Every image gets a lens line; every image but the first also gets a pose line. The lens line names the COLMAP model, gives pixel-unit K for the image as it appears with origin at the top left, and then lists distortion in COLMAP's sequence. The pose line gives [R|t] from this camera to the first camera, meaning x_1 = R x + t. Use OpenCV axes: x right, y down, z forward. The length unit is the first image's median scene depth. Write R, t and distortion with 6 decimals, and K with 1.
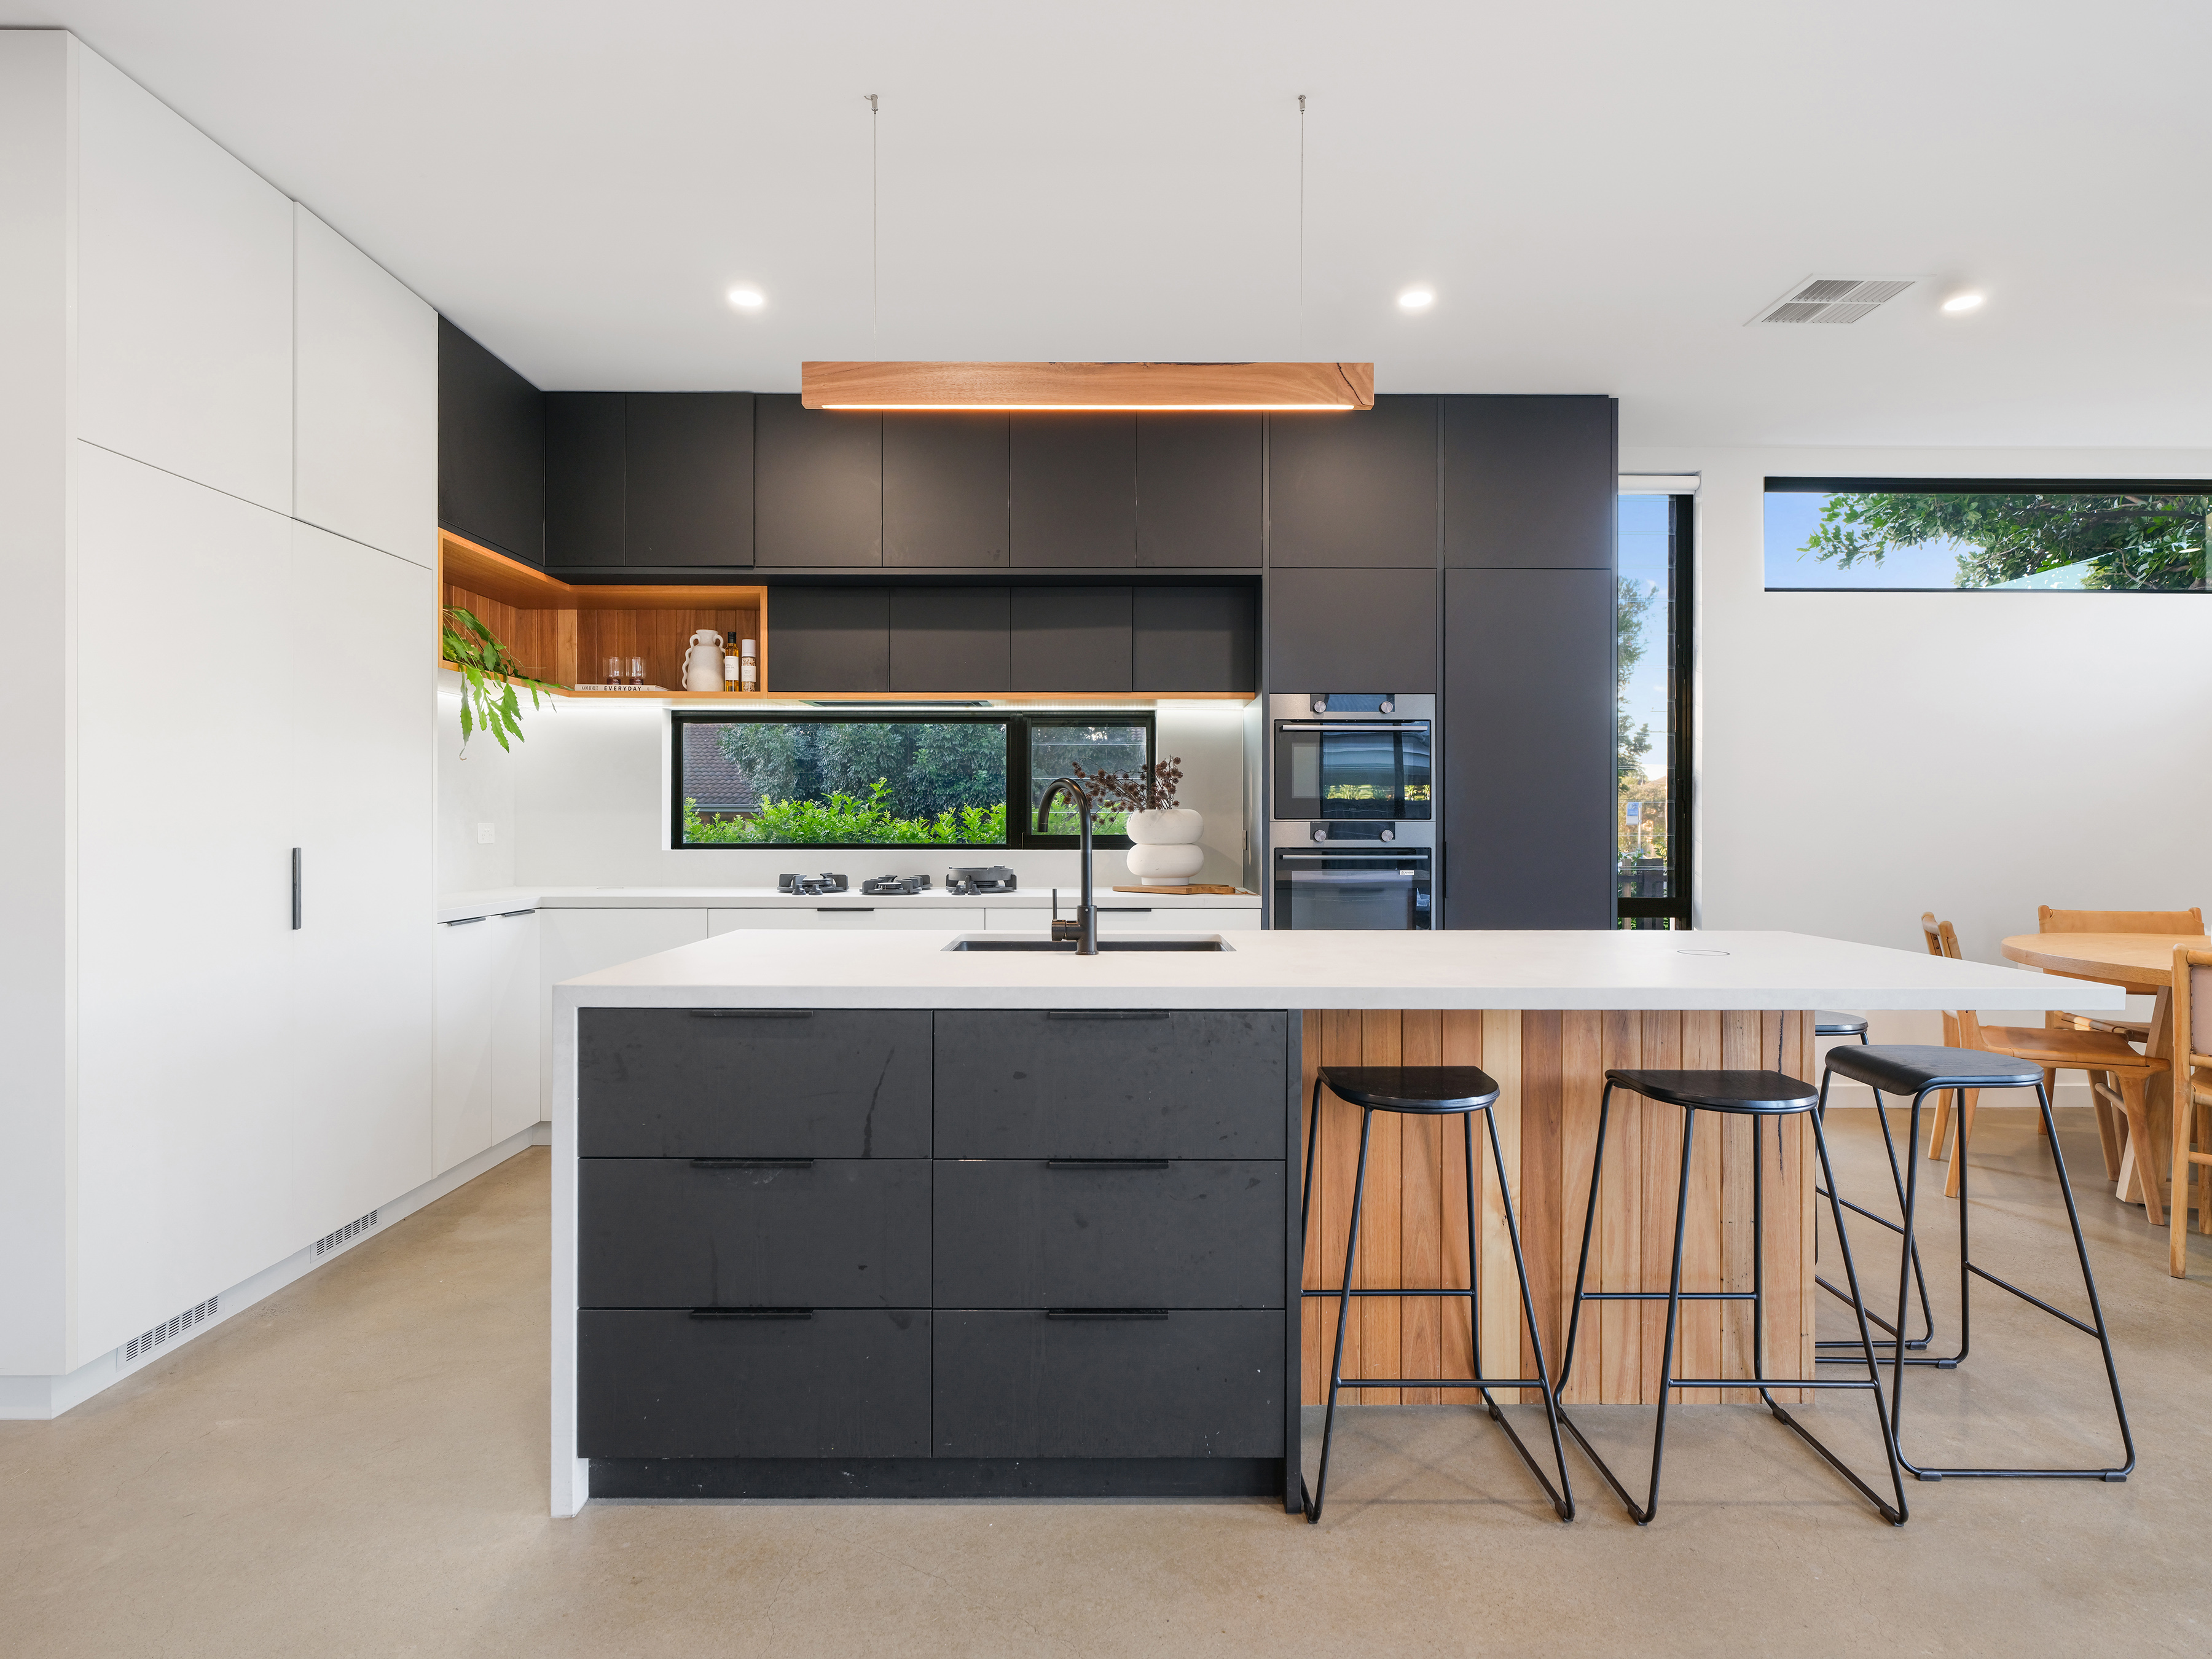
lens RADIAL K [[1177.1, 0, 1110.9], [0, 1177.1, 819.4], [0, 0, 1]] dist [-0.004835, 0.000831]
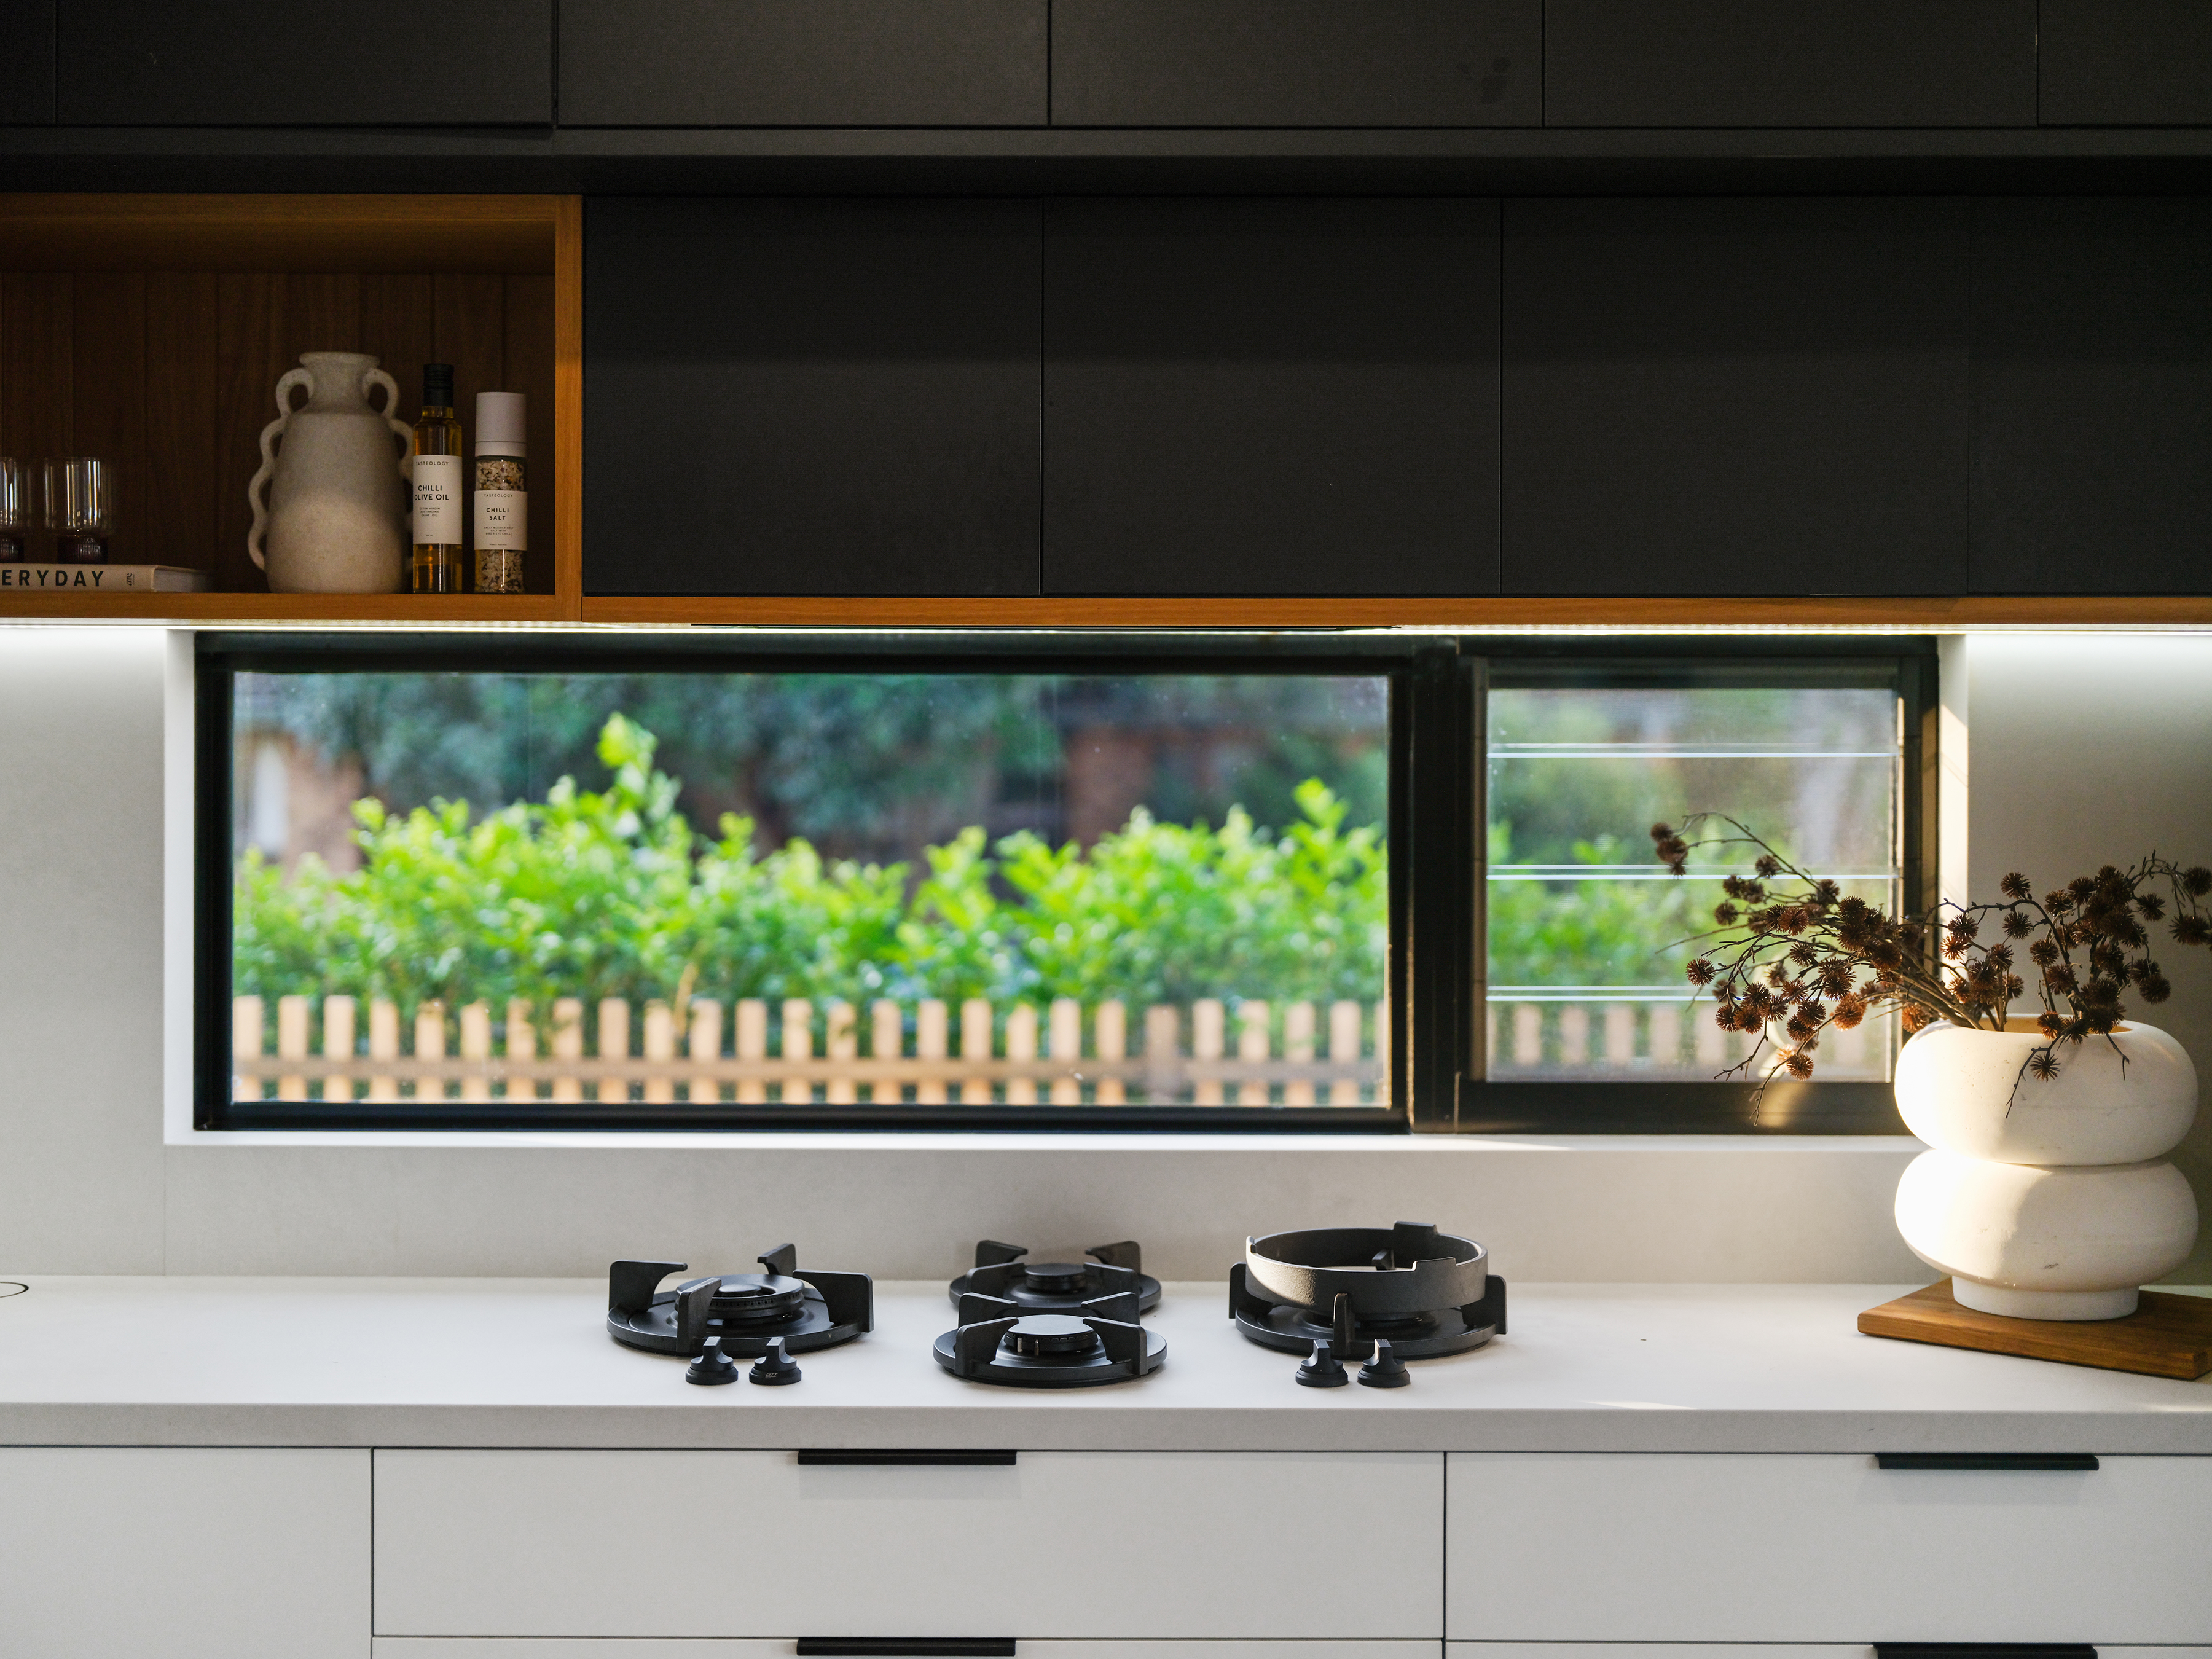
lens RADIAL K [[3046.7, 0, 1125.1], [0, 3046.7, 745.0], [0, 0, 1]] dist [-0.005311, 0.000000]
pose [[0.999850, 0.003323, -0.016992, -0.155681], [-0.003181, 0.999960, 0.008335, -0.079977], [0.017019, -0.008280, 0.999821, 0.313235]]
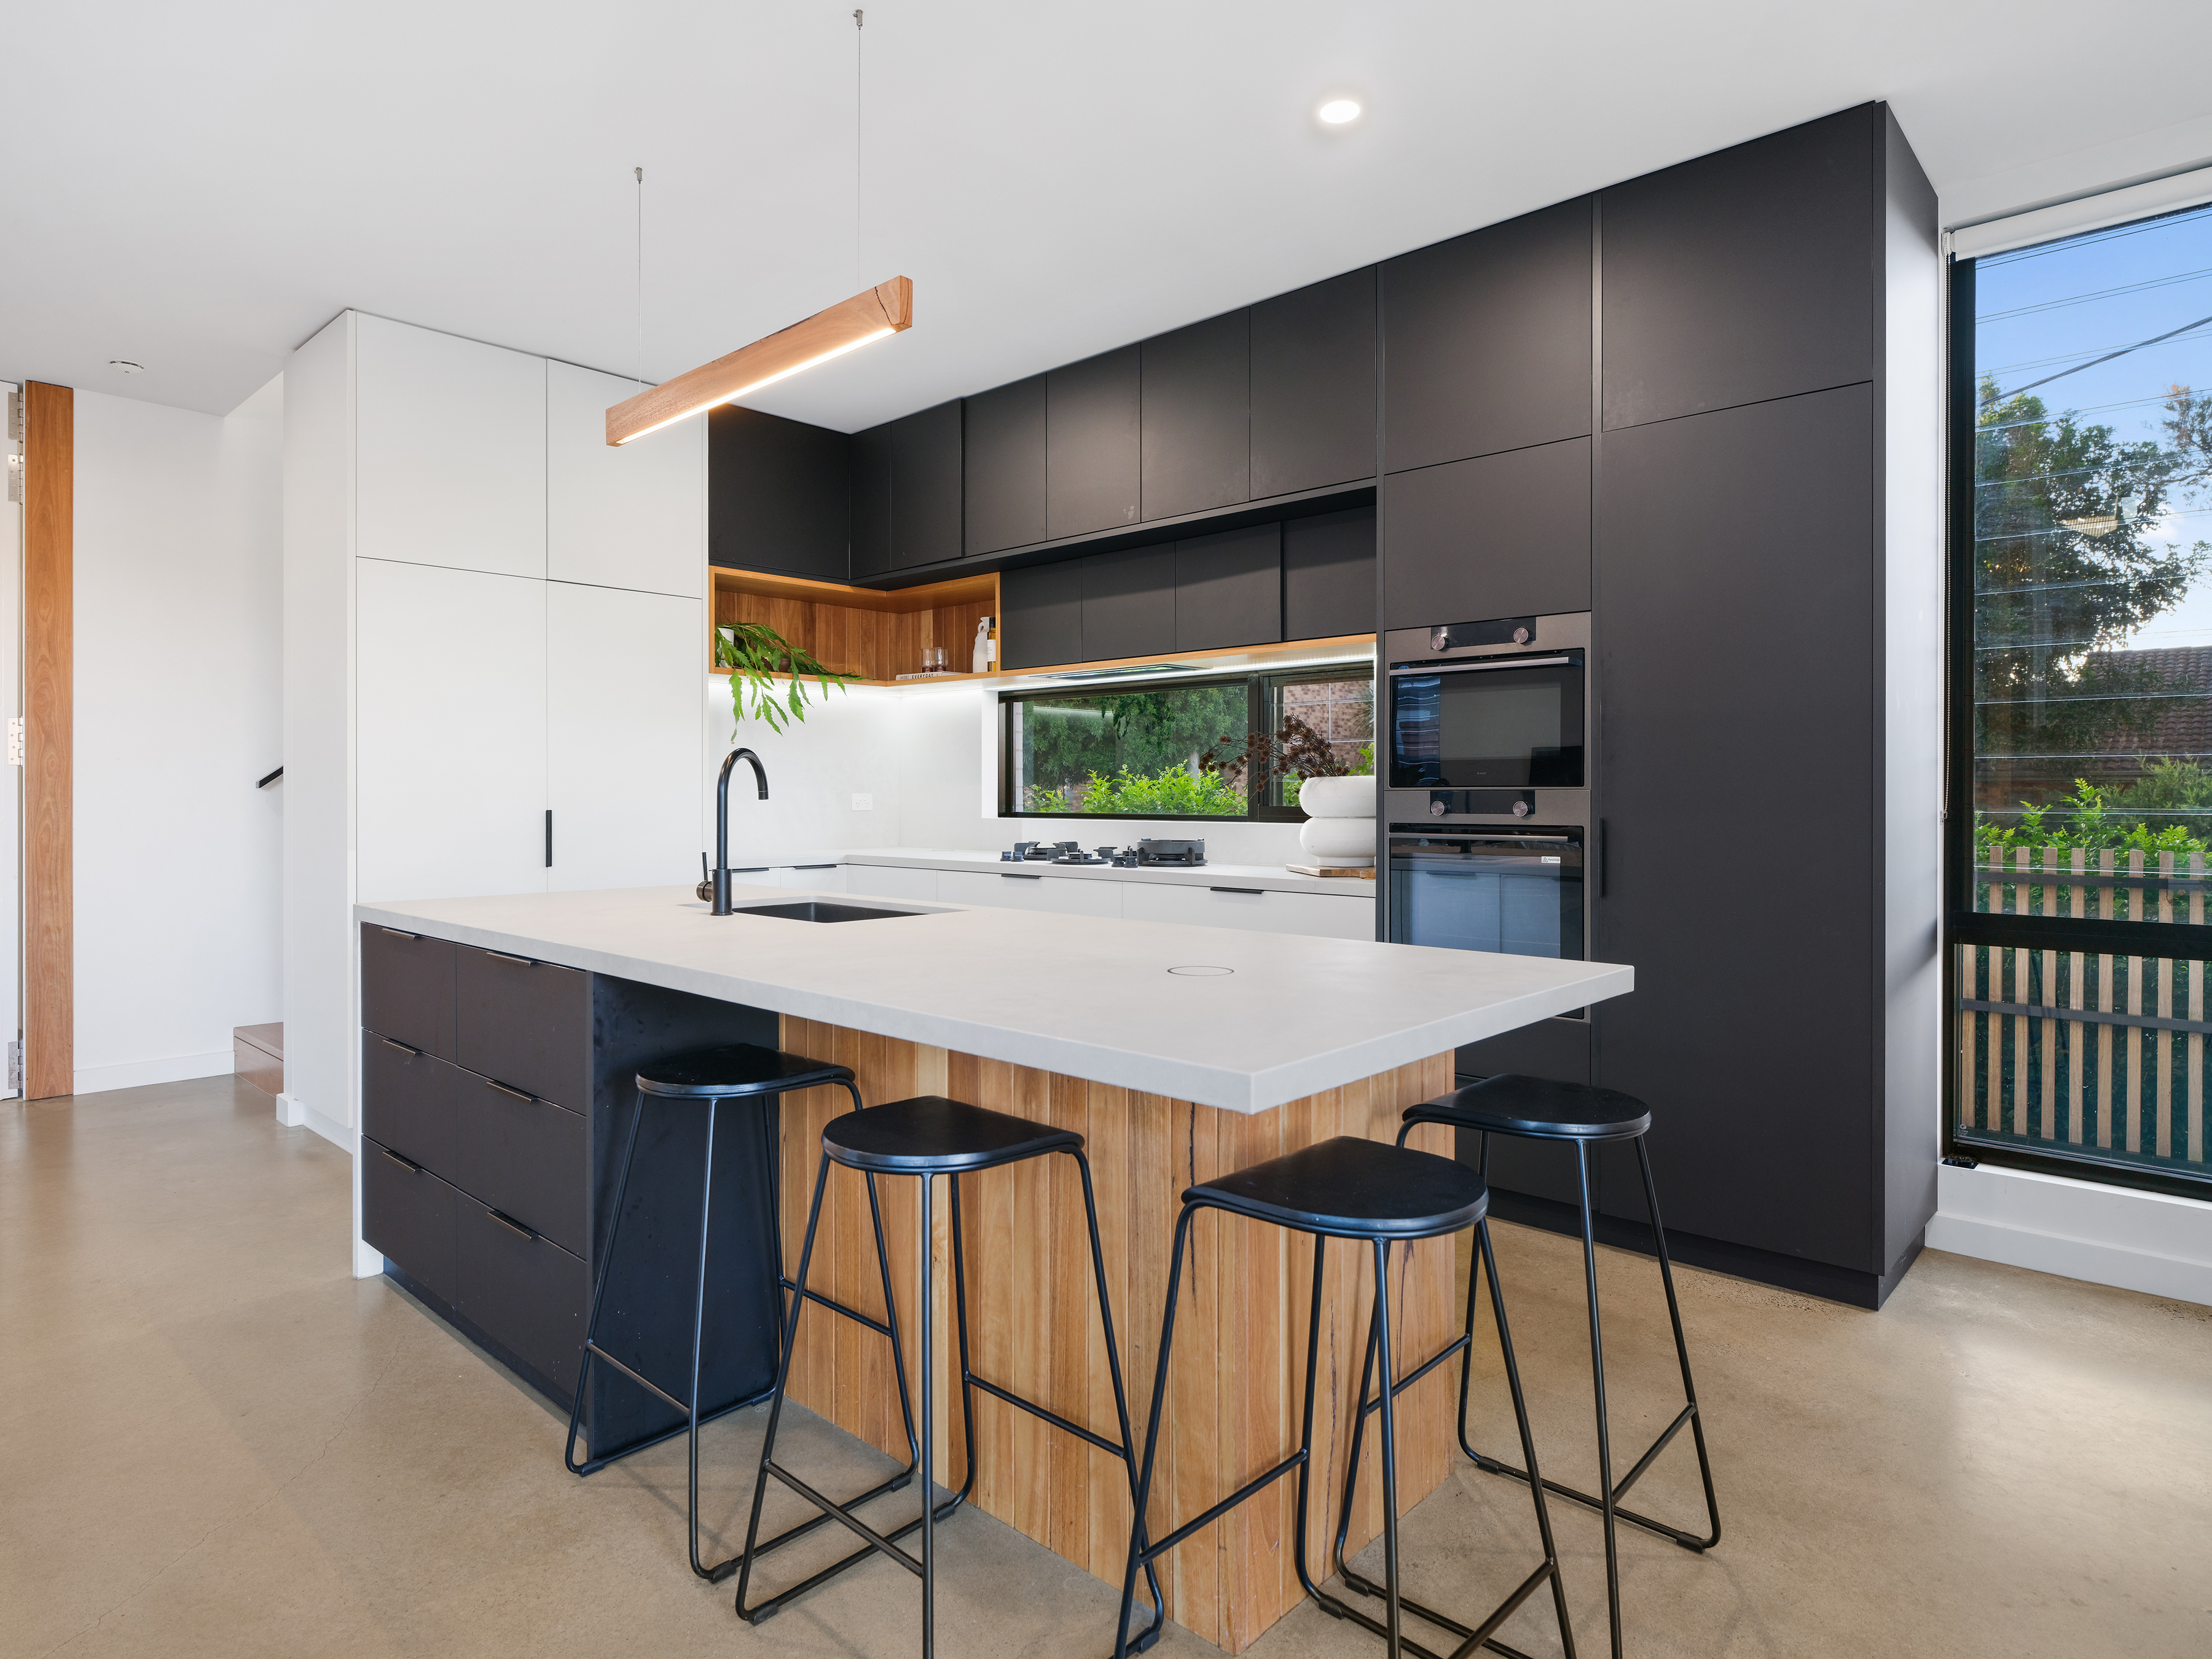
lens RADIAL K [[1253.4, 0, 1092.7], [0, 1253.4, 793.2], [0, 0, 1]] dist [-0.001293, 0.000146]
pose [[0.727601, -0.001724, -0.685998, 0.545178], [0.002384, 0.999997, 0.000015, 0.003315], [0.685996, -0.001646, 0.727603, 0.225493]]
